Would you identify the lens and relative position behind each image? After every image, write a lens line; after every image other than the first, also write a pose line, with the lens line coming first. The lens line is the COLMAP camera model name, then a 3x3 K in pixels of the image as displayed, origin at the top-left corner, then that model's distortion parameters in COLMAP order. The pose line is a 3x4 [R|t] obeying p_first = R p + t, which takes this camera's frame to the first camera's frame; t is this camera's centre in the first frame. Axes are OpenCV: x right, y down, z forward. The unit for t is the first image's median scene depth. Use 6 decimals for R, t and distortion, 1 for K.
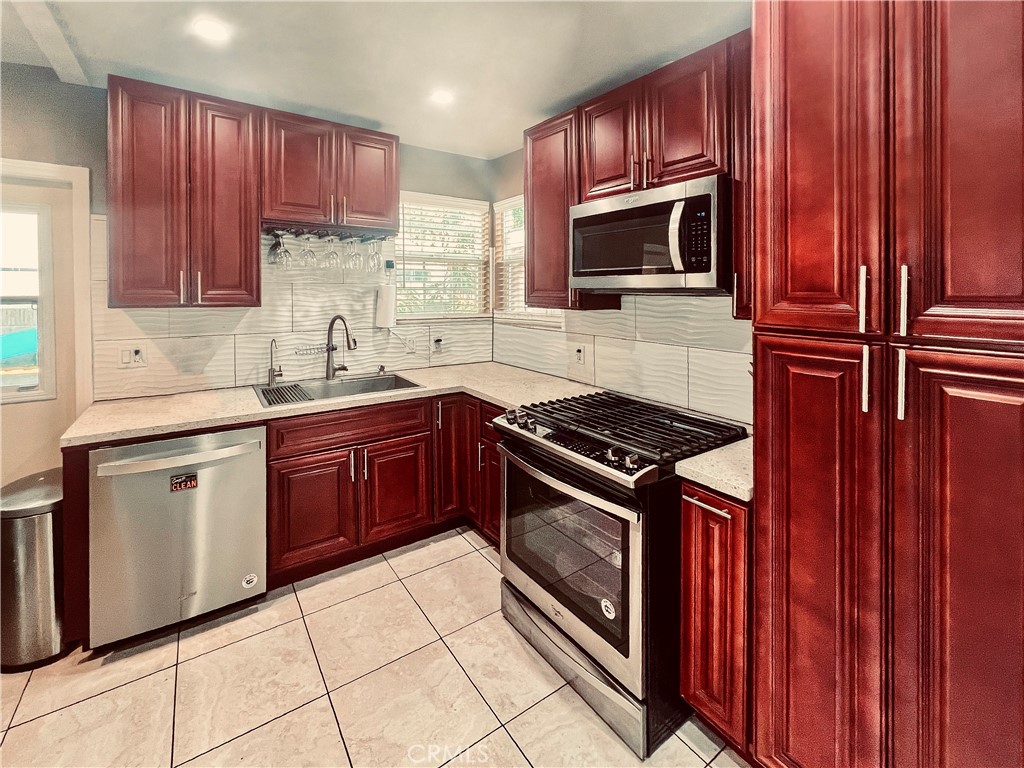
lens RADIAL K [[410.0, 0, 511.3], [0, 410.0, 383.7], [0, 0, 1]] dist [0.000548, 0.000097]
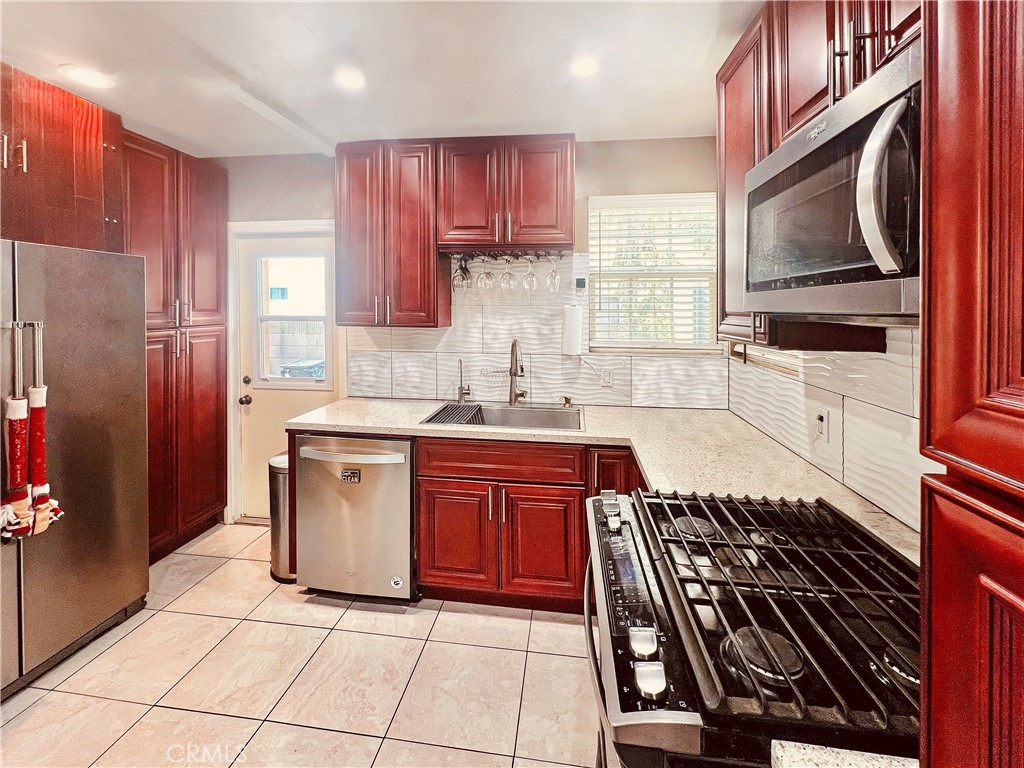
lens RADIAL K [[437.1, 0, 512.1], [0, 437.1, 383.0], [0, 0, 1]] dist [-0.002472, -0.000154]
pose [[0.752687, 0.109478, -0.649212, 0.227310], [-0.148028, 0.988971, -0.004850, -0.059581], [0.641521, 0.099752, 0.760592, 0.238034]]
